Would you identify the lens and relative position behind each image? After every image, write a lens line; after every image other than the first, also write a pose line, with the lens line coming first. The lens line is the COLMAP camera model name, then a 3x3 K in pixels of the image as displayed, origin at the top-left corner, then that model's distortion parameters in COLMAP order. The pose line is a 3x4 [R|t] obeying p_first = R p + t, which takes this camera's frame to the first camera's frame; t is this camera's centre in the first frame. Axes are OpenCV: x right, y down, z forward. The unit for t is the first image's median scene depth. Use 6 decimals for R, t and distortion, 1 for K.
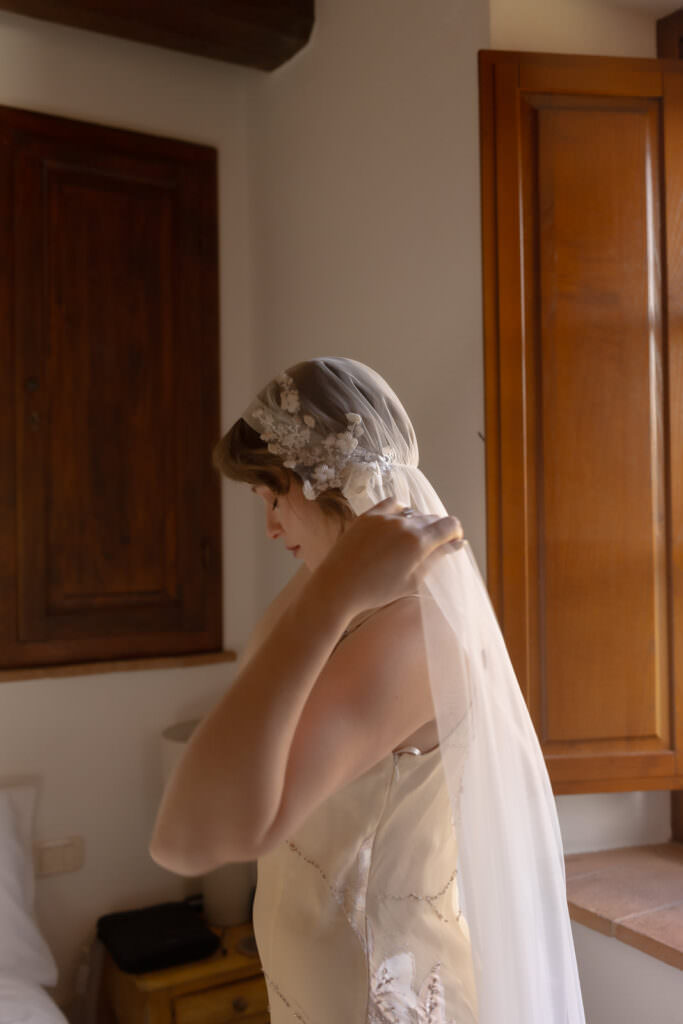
lens RADIAL K [[965.4, 0, 341.5], [0, 965.4, 512.0], [0, 0, 1]] dist [-0.008477, -0.017653]
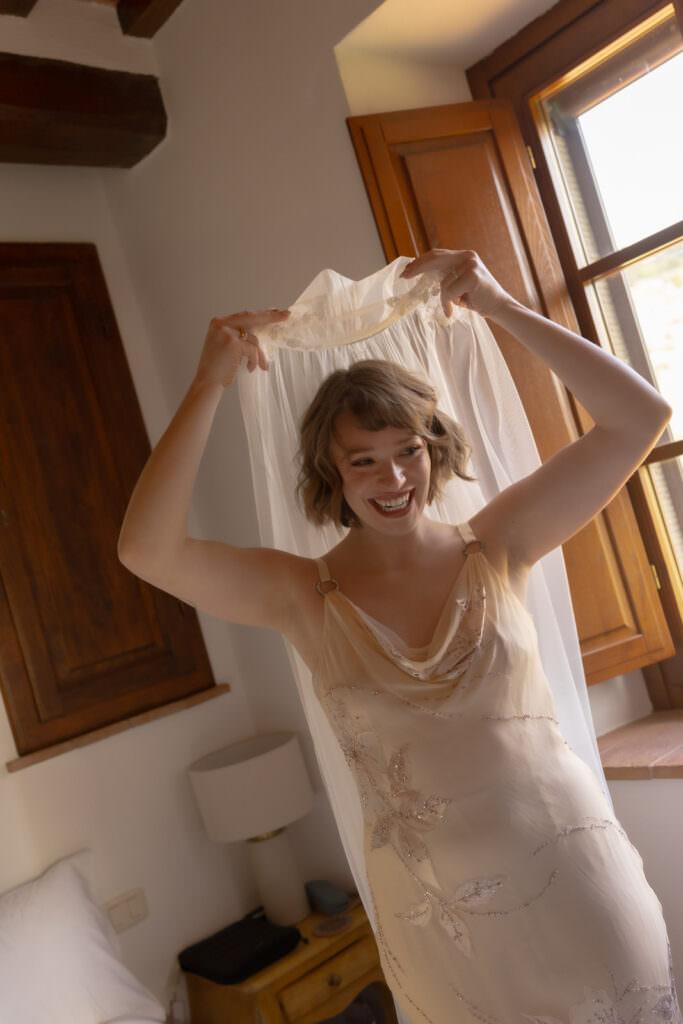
lens RADIAL K [[965.4, 0, 341.5], [0, 965.4, 512.0], [0, 0, 1]] dist [-0.008477, -0.017653]
pose [[0.949927, -0.245283, 0.193587, -0.182037], [0.256351, 0.965987, -0.033965, 0.034228], [-0.178671, 0.081891, 0.980495, -0.126589]]
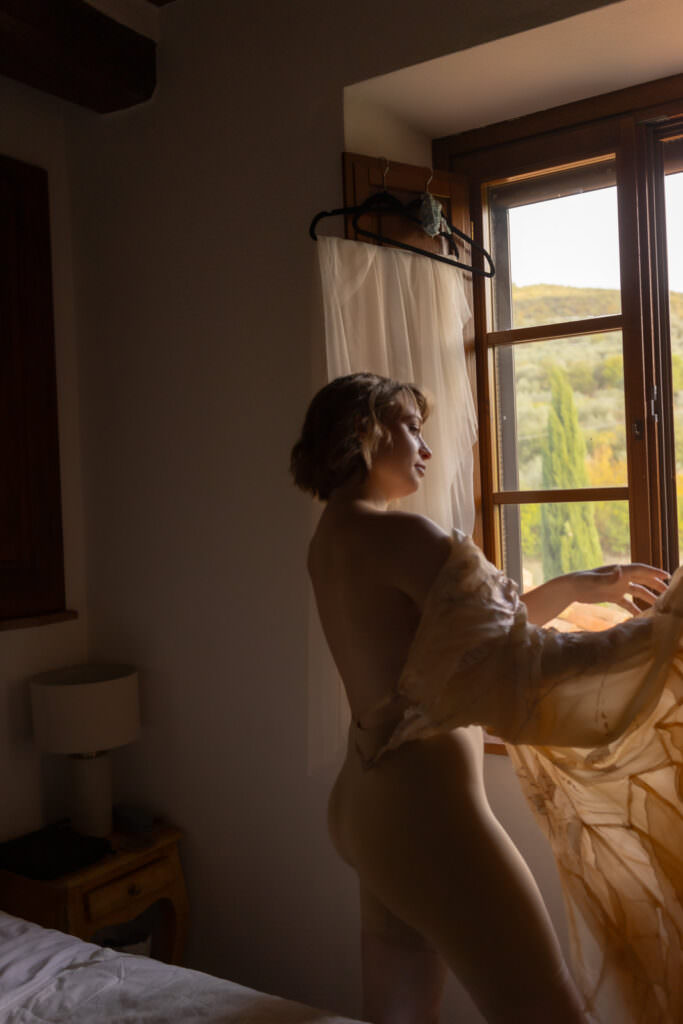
lens RADIAL K [[965.4, 0, 341.5], [0, 965.4, 512.0], [0, 0, 1]] dist [-0.008477, -0.017653]
pose [[0.892525, -0.023003, 0.450412, -0.414816], [0.021521, 0.999733, 0.008411, 0.028990], [-0.450485, 0.002186, 0.892781, -0.210125]]
